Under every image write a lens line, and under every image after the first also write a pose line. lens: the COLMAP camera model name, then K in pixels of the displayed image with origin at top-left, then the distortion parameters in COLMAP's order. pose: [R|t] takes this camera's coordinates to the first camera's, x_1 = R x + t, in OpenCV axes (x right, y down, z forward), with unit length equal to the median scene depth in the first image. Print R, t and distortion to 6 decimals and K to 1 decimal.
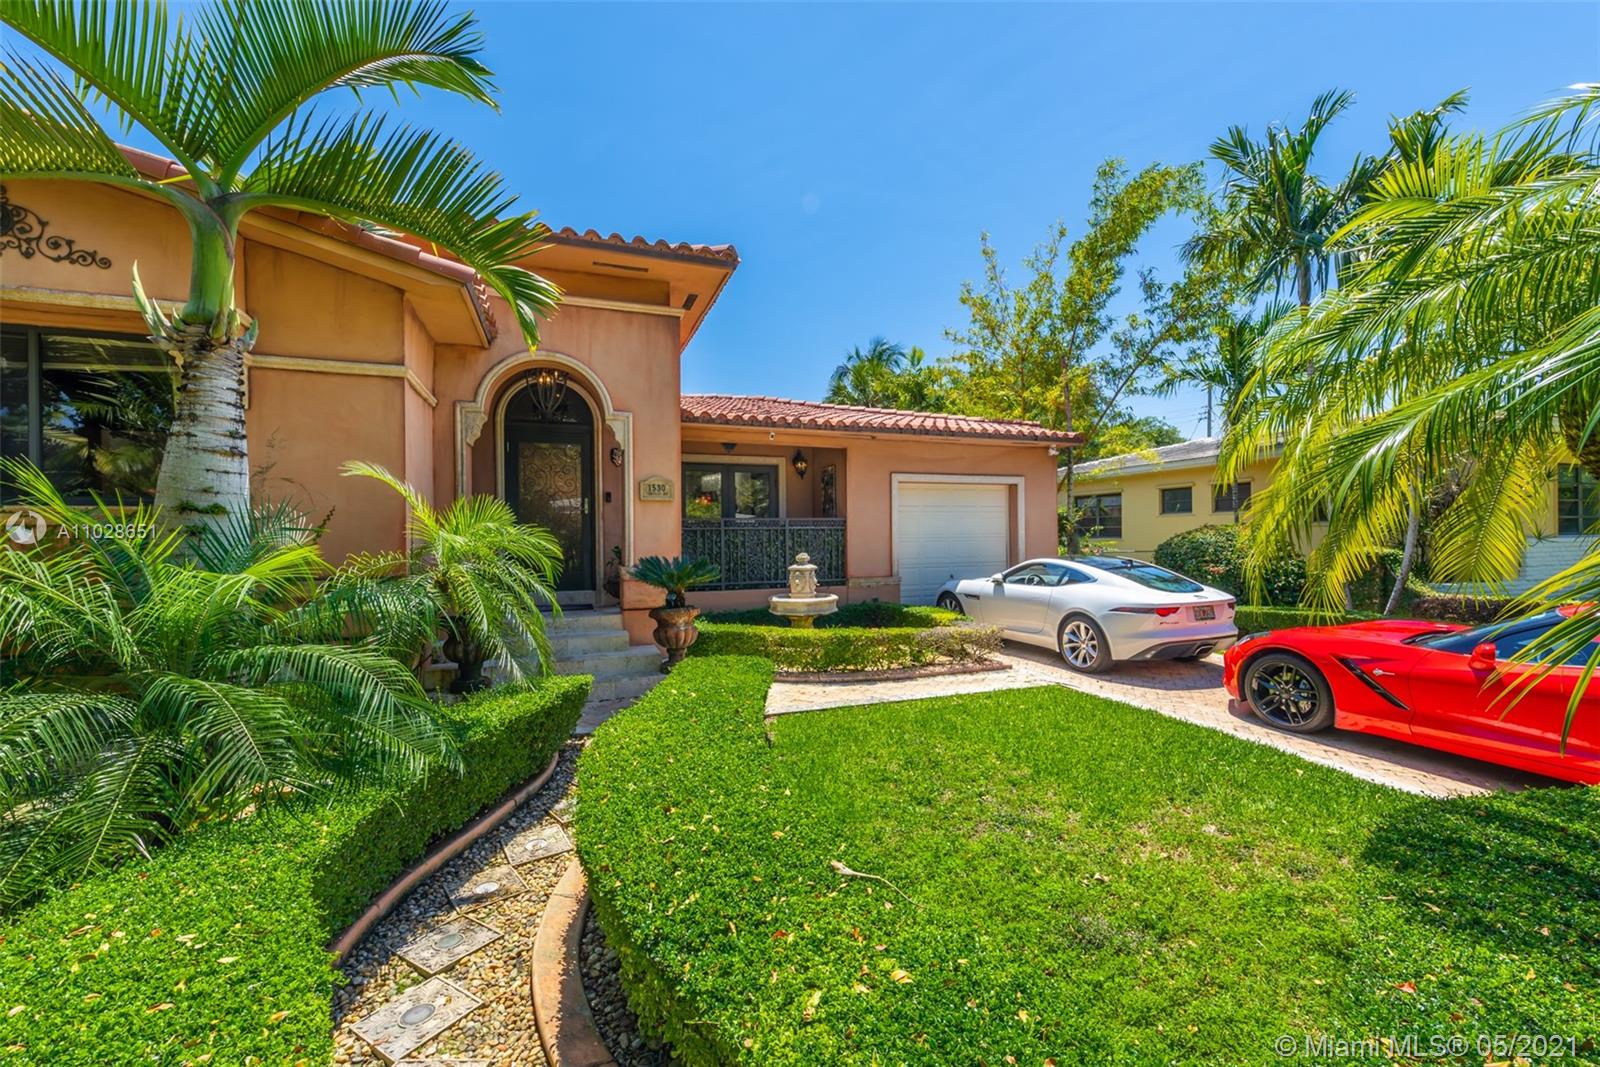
lens RADIAL K [[664.3, 0, 811.7], [0, 664.3, 532.4], [0, 0, 1]] dist [0.001860, 0.000091]
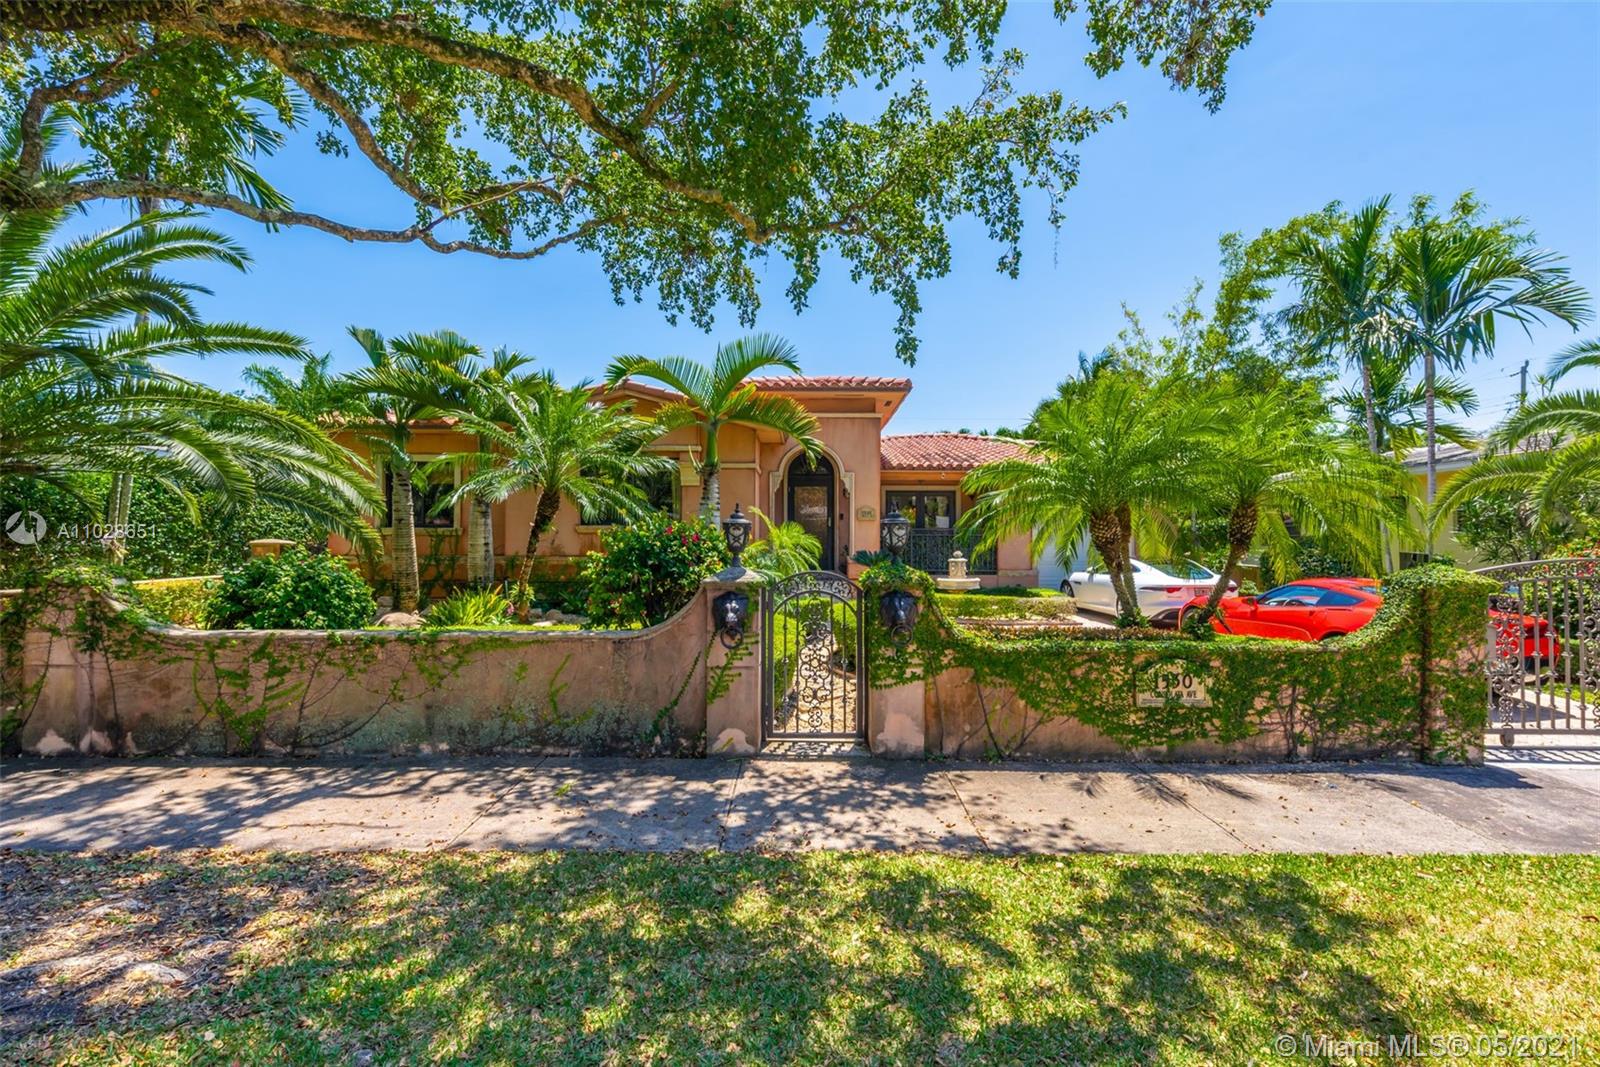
lens RADIAL K [[692.1, 0, 802.1], [0, 692.1, 534.0], [0, 0, 1]] dist [0.000597, 0.000043]
pose [[0.938018, 0.007395, -0.346506, 0.263126], [-0.008606, 0.999961, -0.001957, -0.005116], [0.346479, 0.004817, 0.938046, -0.858822]]
